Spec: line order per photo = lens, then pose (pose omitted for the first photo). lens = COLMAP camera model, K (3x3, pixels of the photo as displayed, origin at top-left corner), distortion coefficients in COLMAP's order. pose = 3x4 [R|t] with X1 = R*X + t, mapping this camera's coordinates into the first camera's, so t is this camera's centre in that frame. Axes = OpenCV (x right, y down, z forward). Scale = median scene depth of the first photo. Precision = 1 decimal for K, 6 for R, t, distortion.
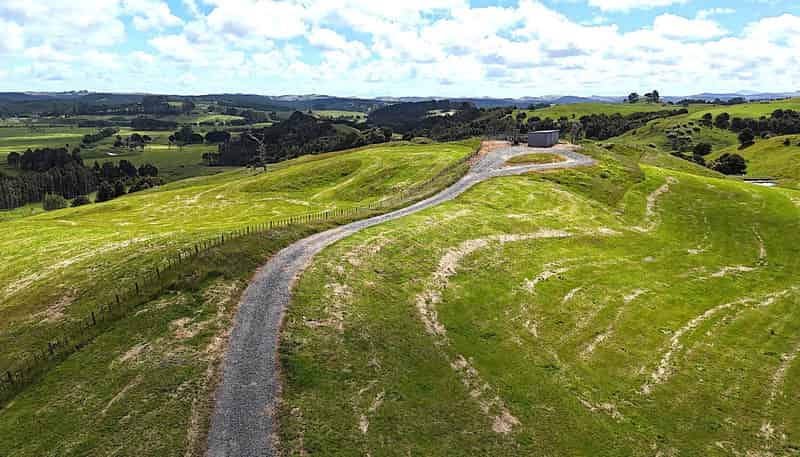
lens RADIAL K [[583.6, 0, 400.0], [0, 583.6, 228.5], [0, 0, 1]] dist [0.083003, -0.085032]
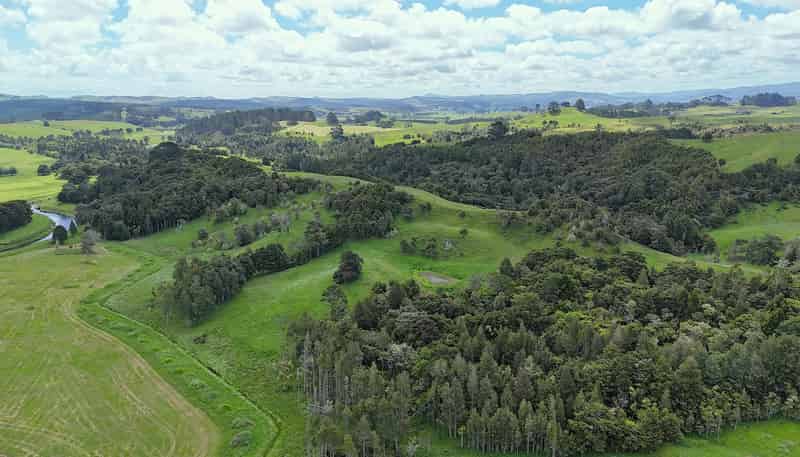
lens RADIAL K [[583.6, 0, 400.0], [0, 583.6, 228.5], [0, 0, 1]] dist [0.083003, -0.085032]
pose [[0.886835, -0.099613, 0.451222, -0.192586], [0.099242, 0.994760, 0.024554, -0.098701], [-0.451303, 0.023005, 0.892074, 0.383166]]
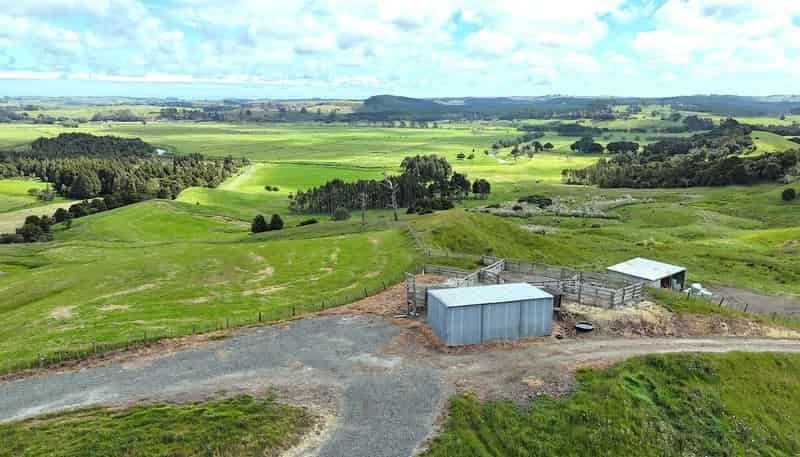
lens RADIAL K [[583.6, 0, 400.0], [0, 583.6, 228.5], [0, 0, 1]] dist [0.083003, -0.085032]
pose [[0.732341, 0.144220, -0.665490, 0.048076], [-0.145954, 0.987846, 0.053462, -0.023914], [0.665112, 0.057979, 0.744489, 0.079748]]
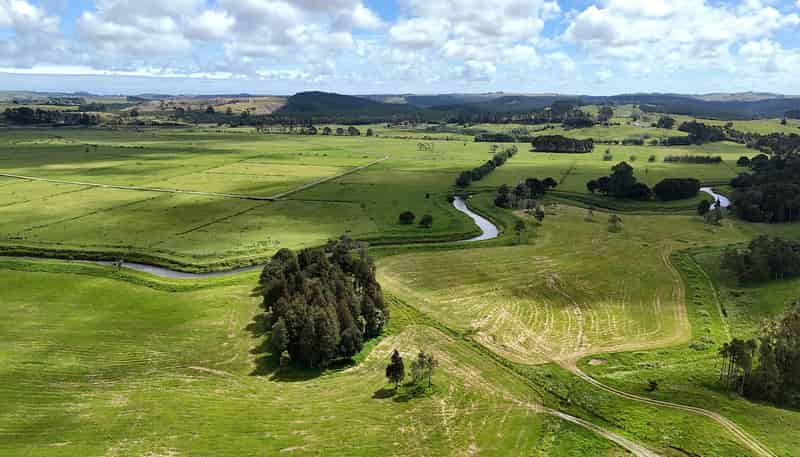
lens RADIAL K [[583.6, 0, 400.0], [0, 583.6, 228.5], [0, 0, 1]] dist [0.083003, -0.085032]
pose [[0.797313, 0.134261, -0.588444, -0.144082], [-0.132389, 0.990105, 0.046524, -0.085182], [0.588868, 0.040809, 0.807198, 0.322422]]
